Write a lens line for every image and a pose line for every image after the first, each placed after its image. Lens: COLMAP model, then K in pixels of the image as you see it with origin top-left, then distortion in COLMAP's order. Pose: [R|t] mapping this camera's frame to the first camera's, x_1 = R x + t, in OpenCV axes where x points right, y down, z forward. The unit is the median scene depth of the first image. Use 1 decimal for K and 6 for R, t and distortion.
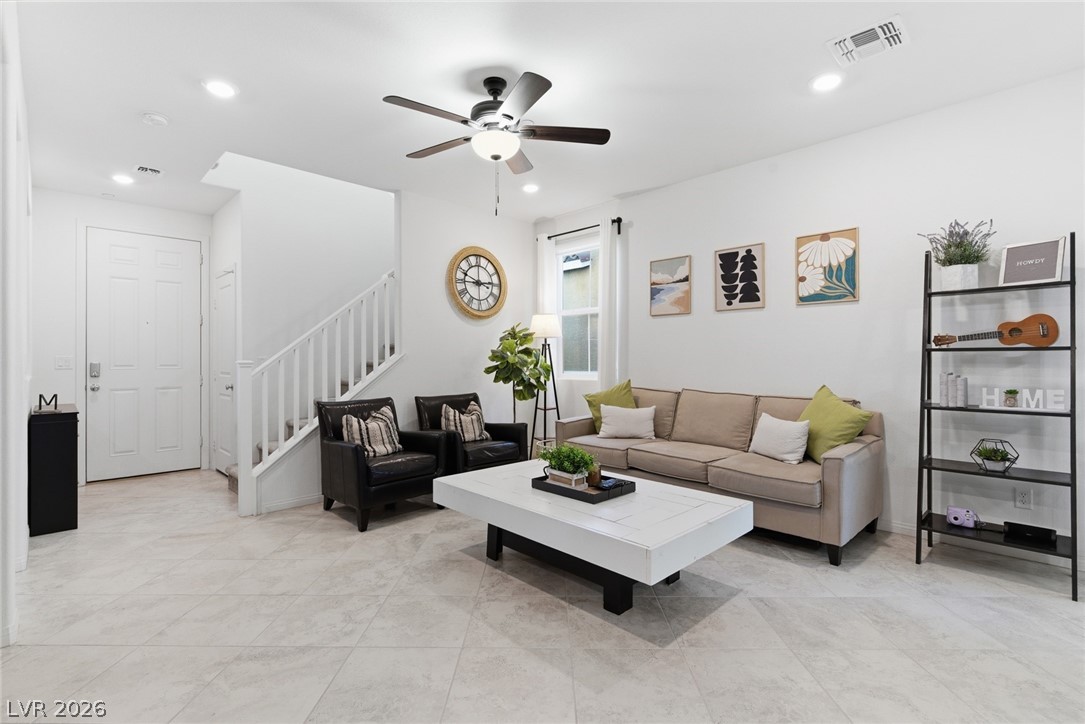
lens RADIAL K [[495.8, 0, 541.0], [0, 495.8, 357.8], [0, 0, 1]] dist [0.003643, -0.000164]
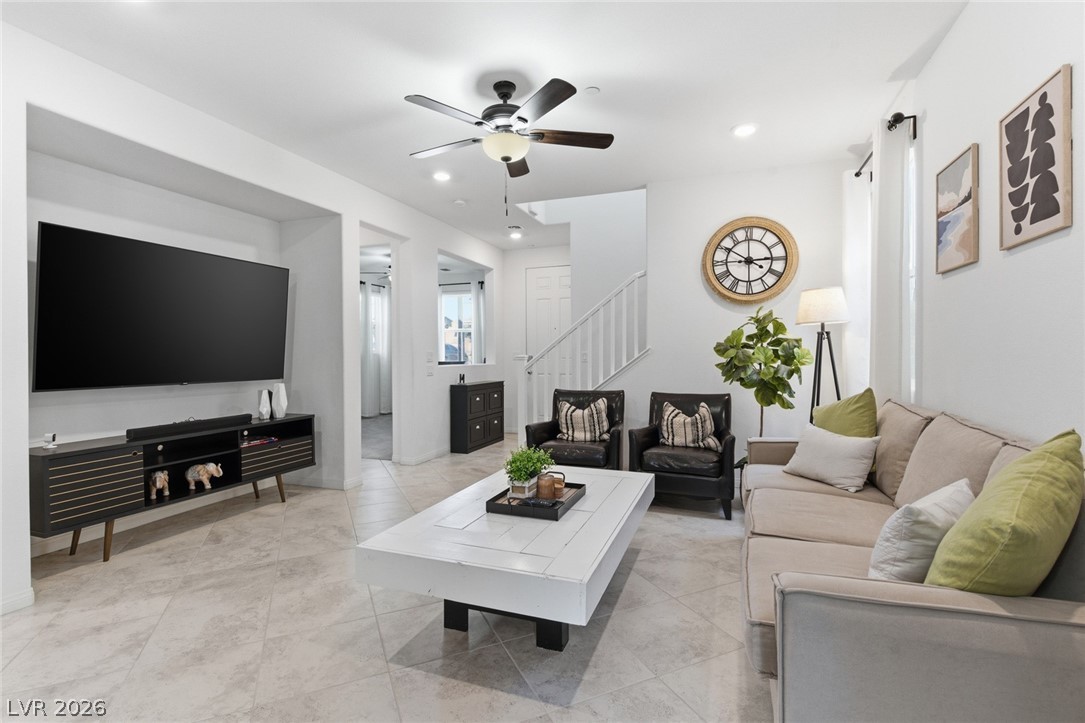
lens RADIAL K [[501.4, 0, 538.9], [0, 501.4, 353.9], [0, 0, 1]] dist [0.013536, -0.000773]
pose [[0.429420, 0.002634, -0.903101, 0.568379], [0.004810, 0.999975, 0.005204, -0.002827], [0.903092, -0.006579, 0.429397, 0.390495]]
